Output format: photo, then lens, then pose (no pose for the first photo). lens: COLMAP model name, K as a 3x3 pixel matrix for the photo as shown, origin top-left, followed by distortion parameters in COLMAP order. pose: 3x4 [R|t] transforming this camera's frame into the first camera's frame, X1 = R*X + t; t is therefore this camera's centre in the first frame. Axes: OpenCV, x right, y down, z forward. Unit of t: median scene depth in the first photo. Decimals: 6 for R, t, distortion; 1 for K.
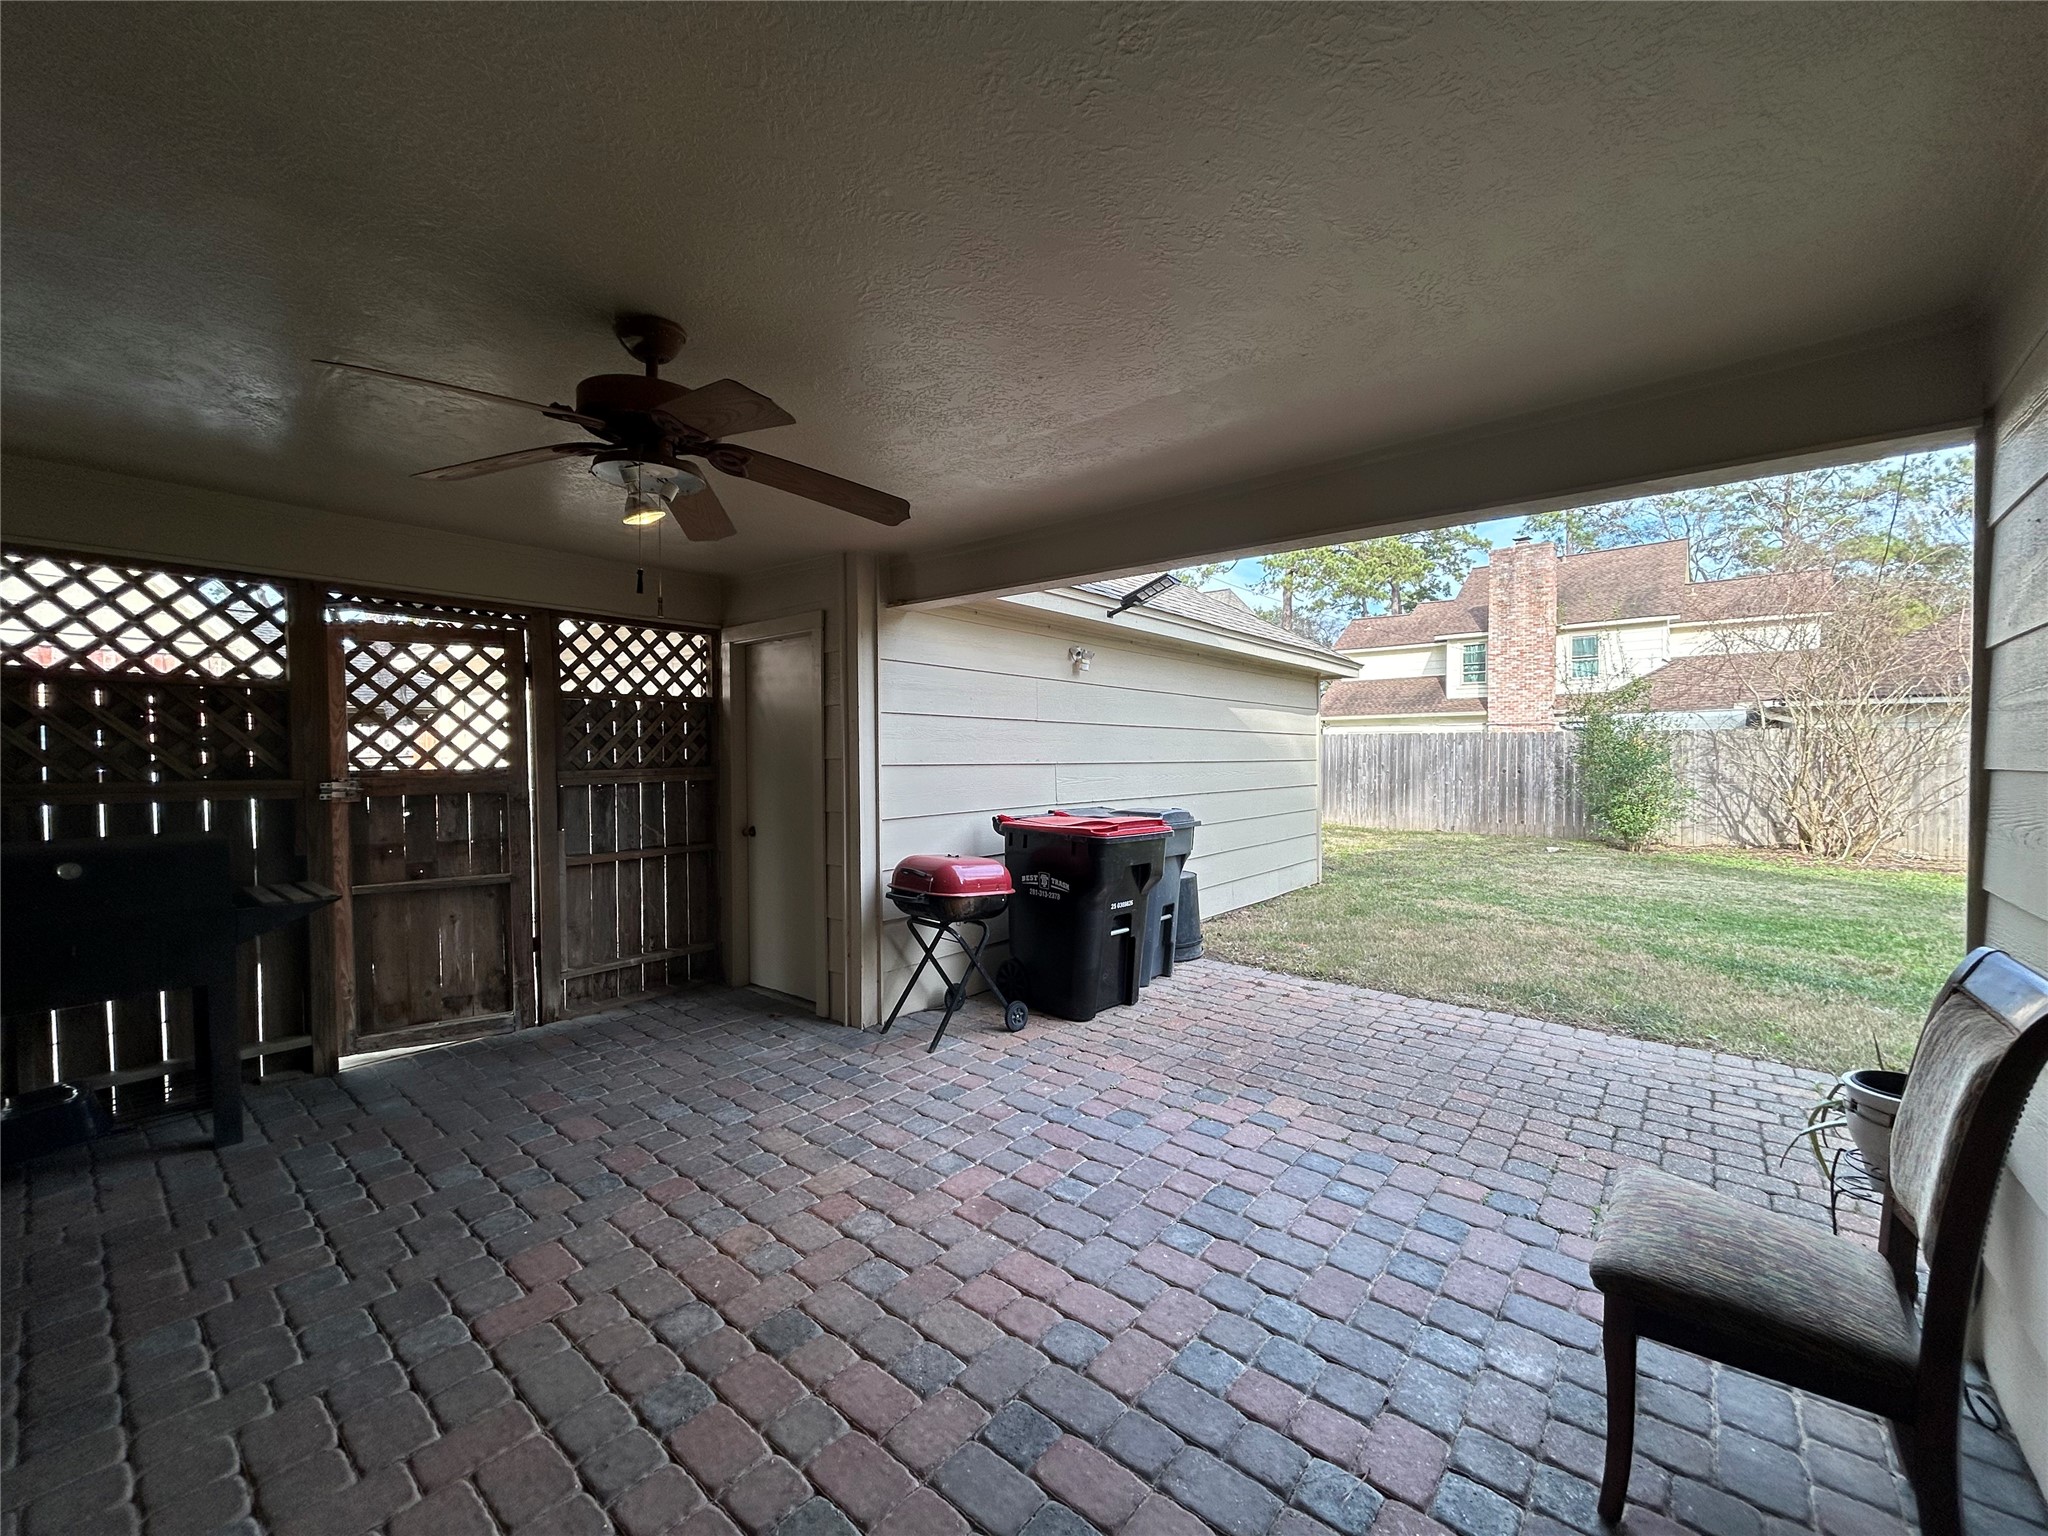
lens RADIAL K [[821.9, 0, 1026.1], [0, 821.9, 780.2], [0, 0, 1]] dist [-0.001813, 0.000685]
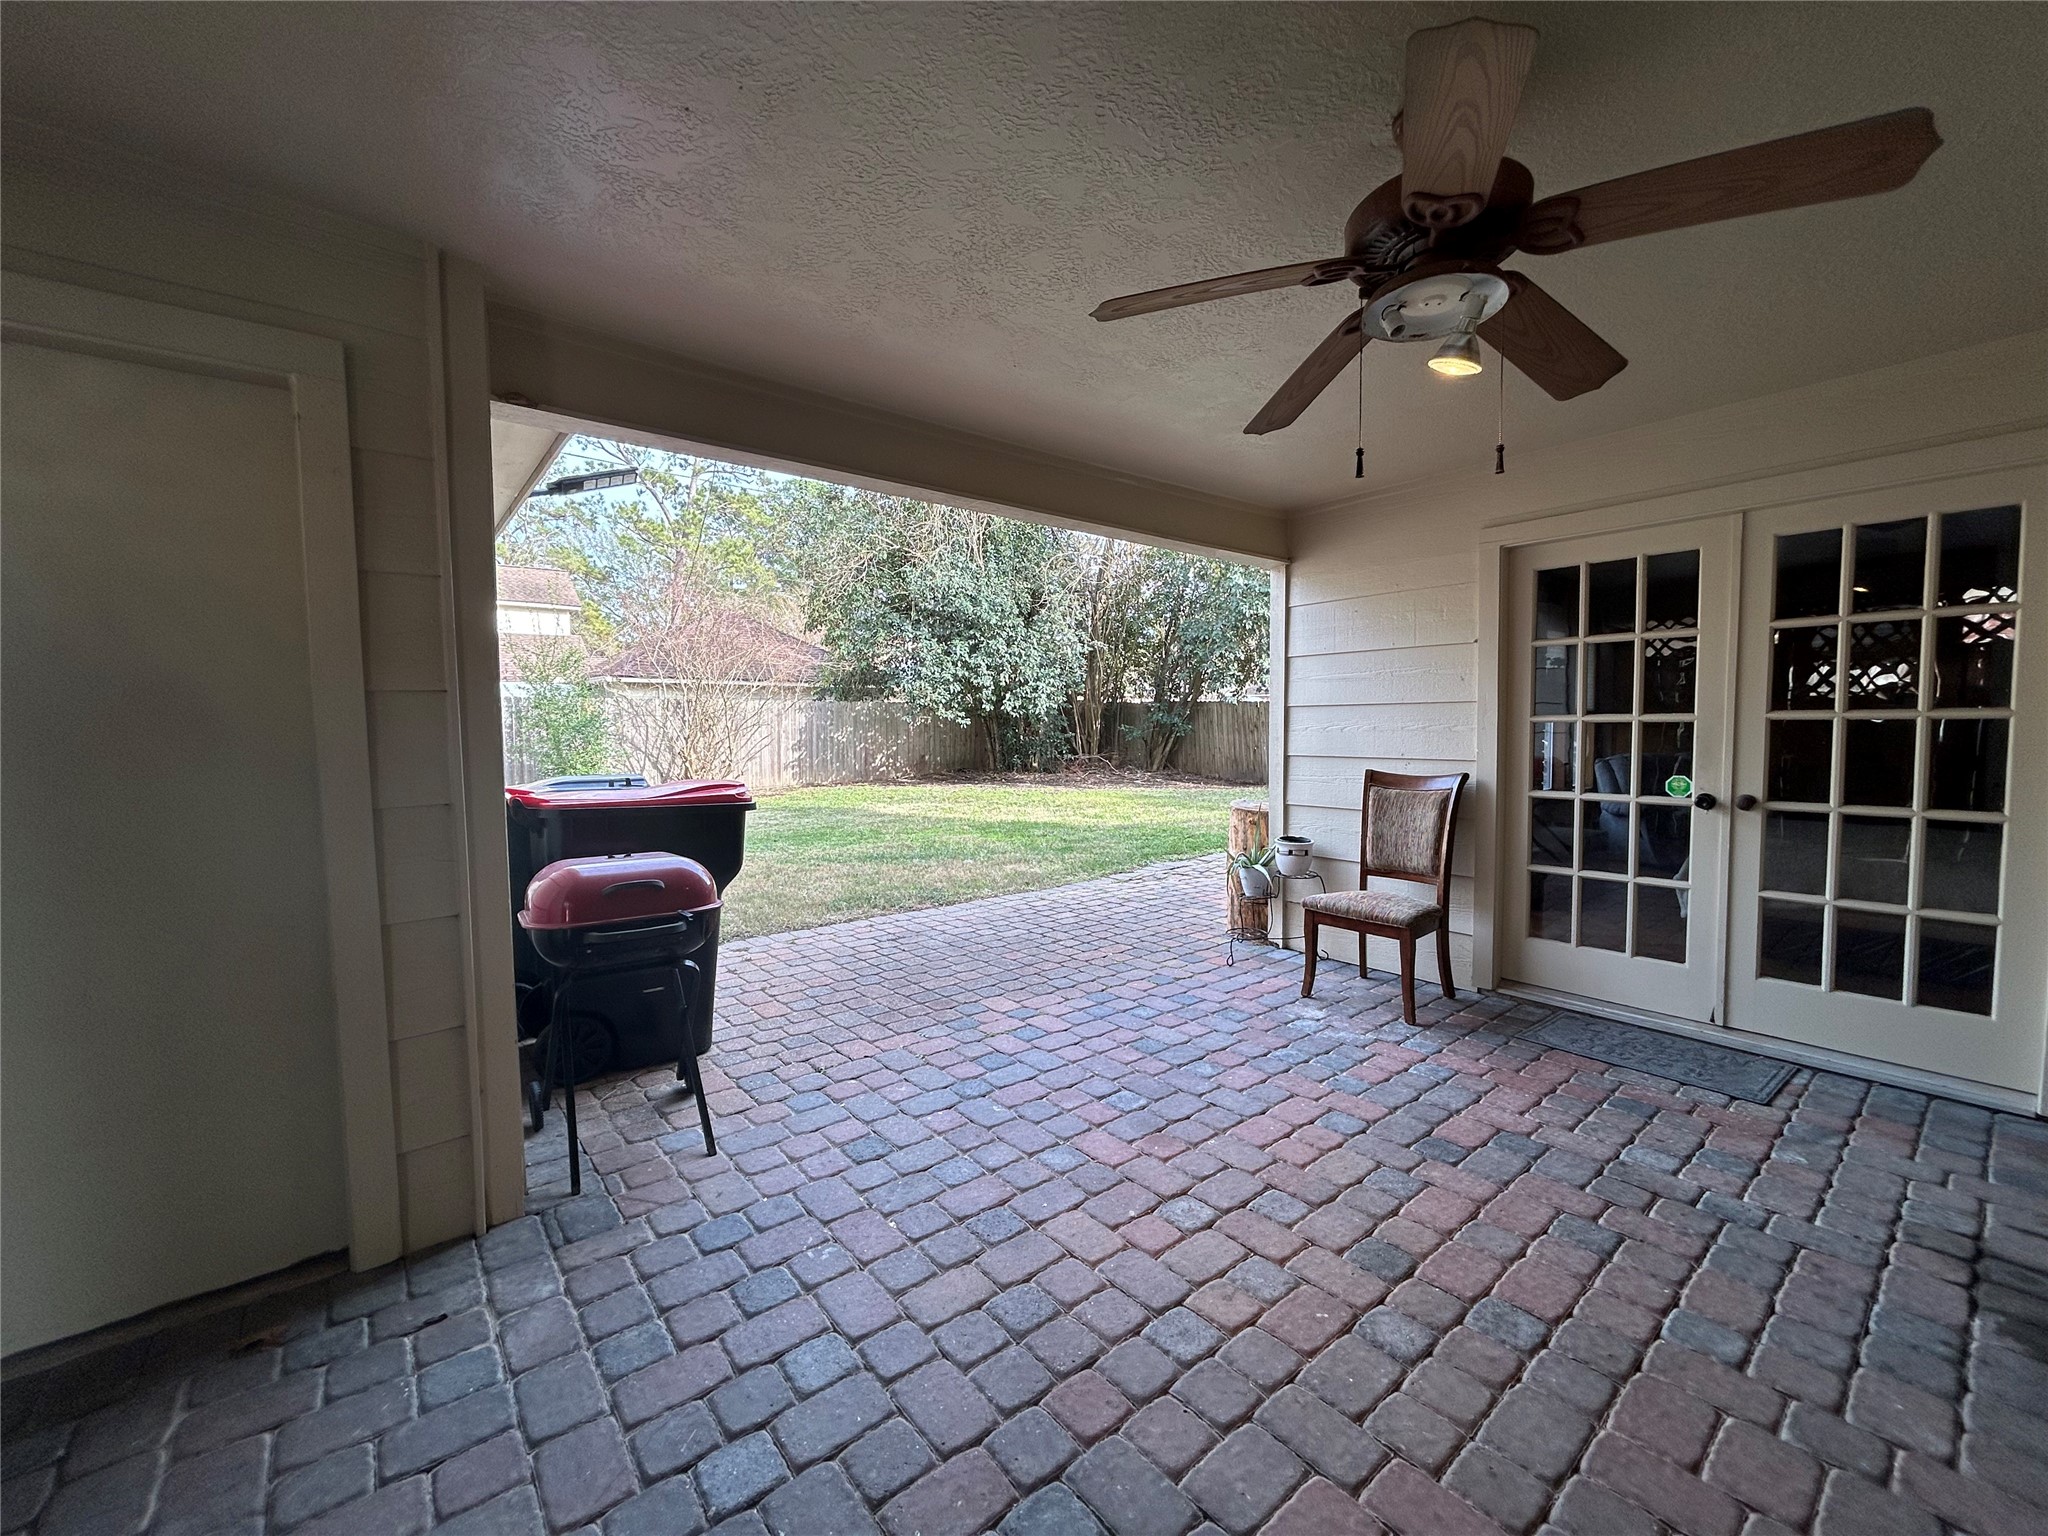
lens RADIAL K [[821.9, 0, 1028.3], [0, 821.9, 768.7], [0, 0, 1]] dist [-0.001813, 0.000685]
pose [[0.190512, -0.056963, 0.980031, -0.847811], [0.038387, 0.997984, 0.050545, 0.010917], [-0.980934, 0.027991, 0.192315, 0.785037]]
